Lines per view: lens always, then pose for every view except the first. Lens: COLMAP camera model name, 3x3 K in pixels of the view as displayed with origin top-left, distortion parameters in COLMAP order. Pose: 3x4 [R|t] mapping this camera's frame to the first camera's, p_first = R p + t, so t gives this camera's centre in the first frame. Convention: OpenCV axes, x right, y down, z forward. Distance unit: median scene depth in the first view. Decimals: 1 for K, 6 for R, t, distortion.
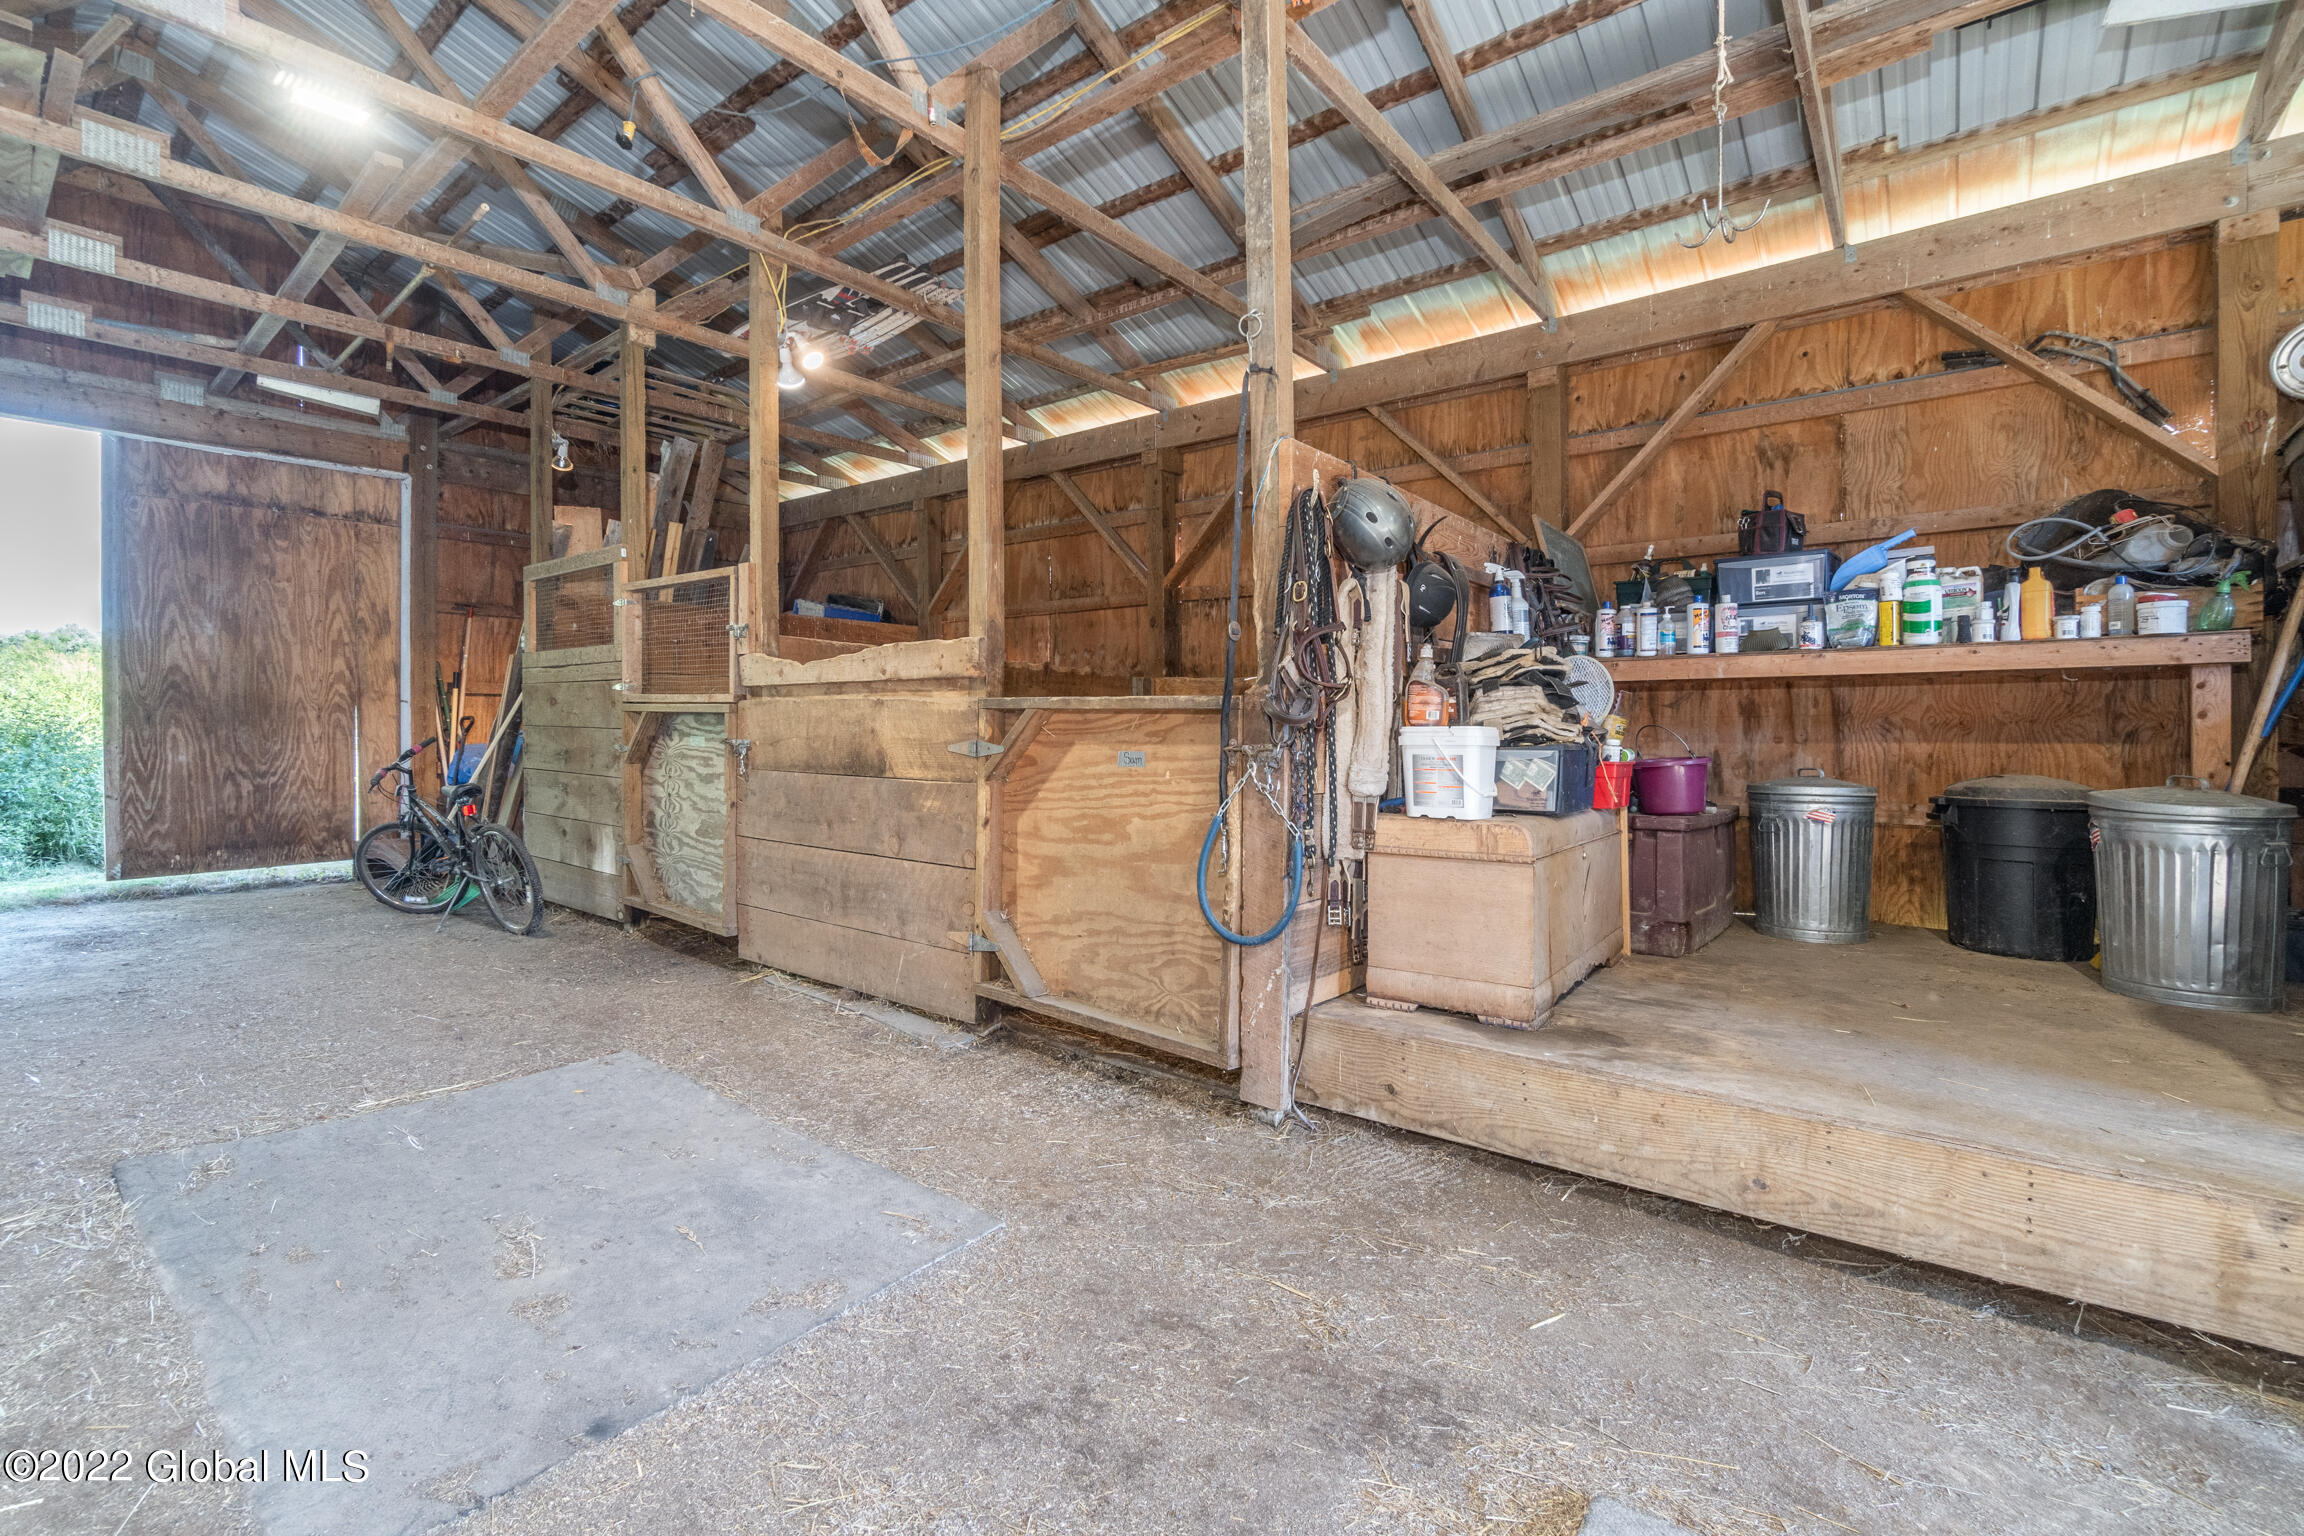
lens RADIAL K [[992.9, 0, 1133.1], [0, 992.9, 730.1], [0, 0, 1]] dist [-0.000316, -0.000172]
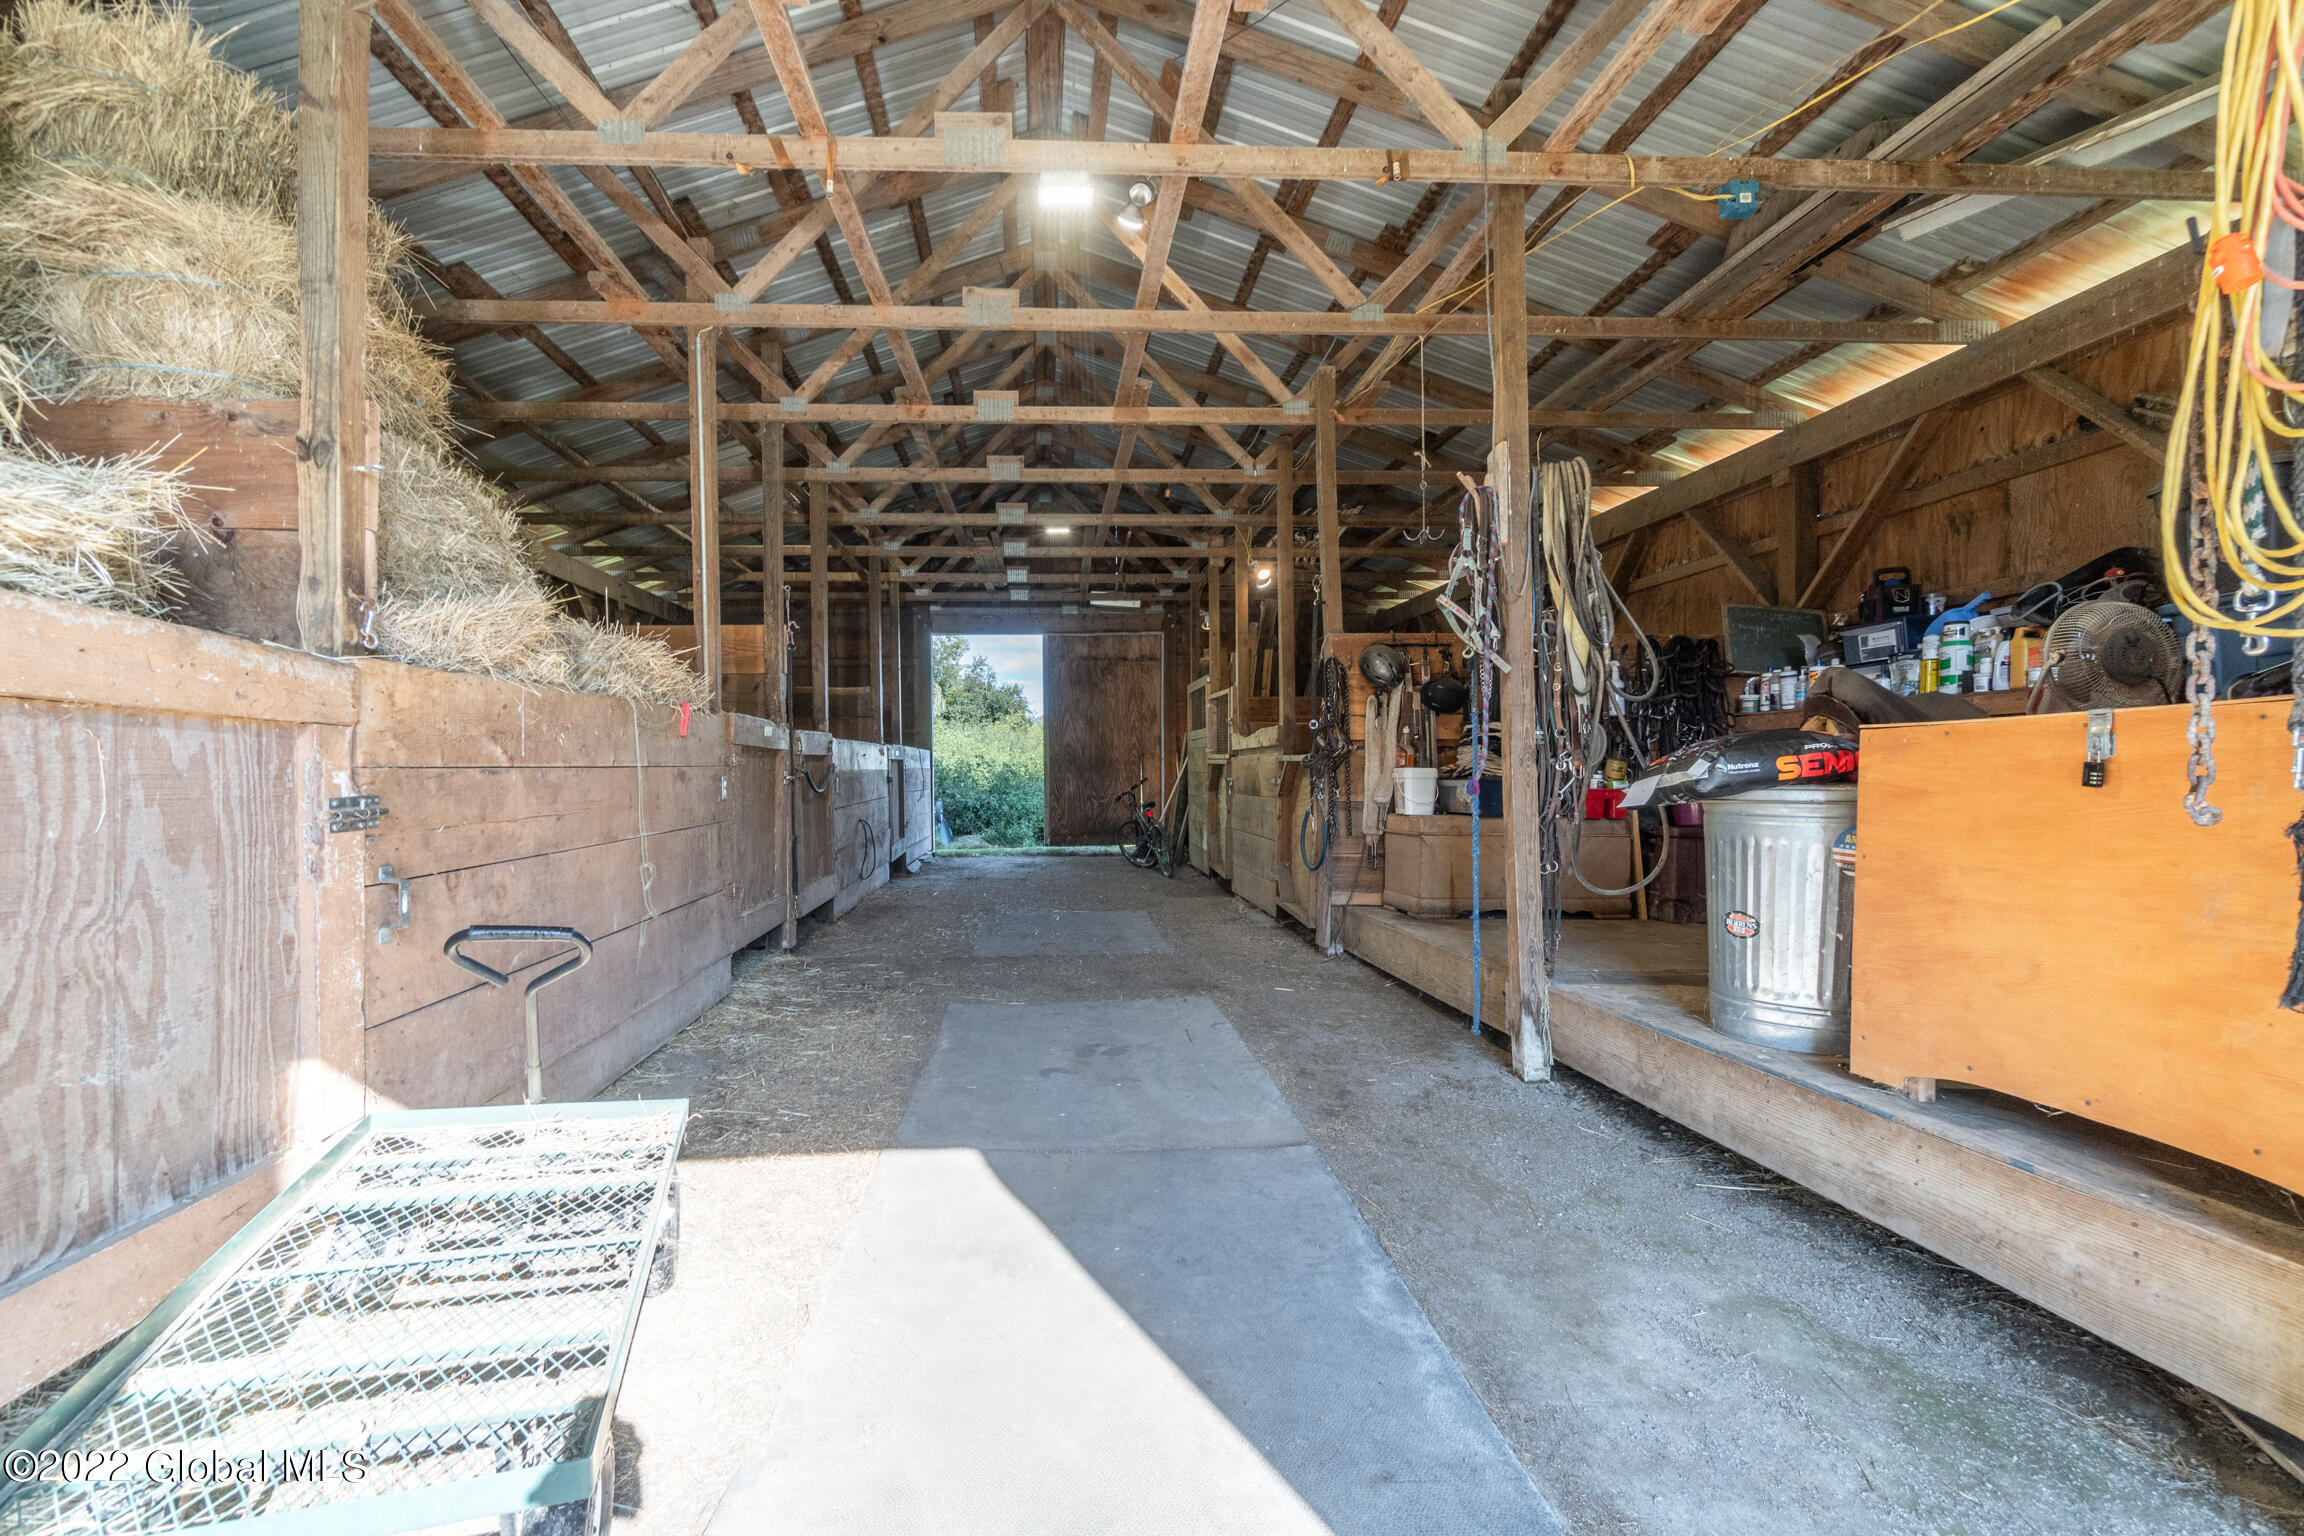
lens RADIAL K [[992.9, 0, 1145.4], [0, 992.9, 776.7], [0, 0, 1]] dist [-0.000316, -0.000172]
pose [[0.707326, -0.004312, -0.706874, 0.816940], [0.004466, 0.999989, -0.001631, 0.008987], [0.706873, -0.002003, 0.707338, -0.461914]]
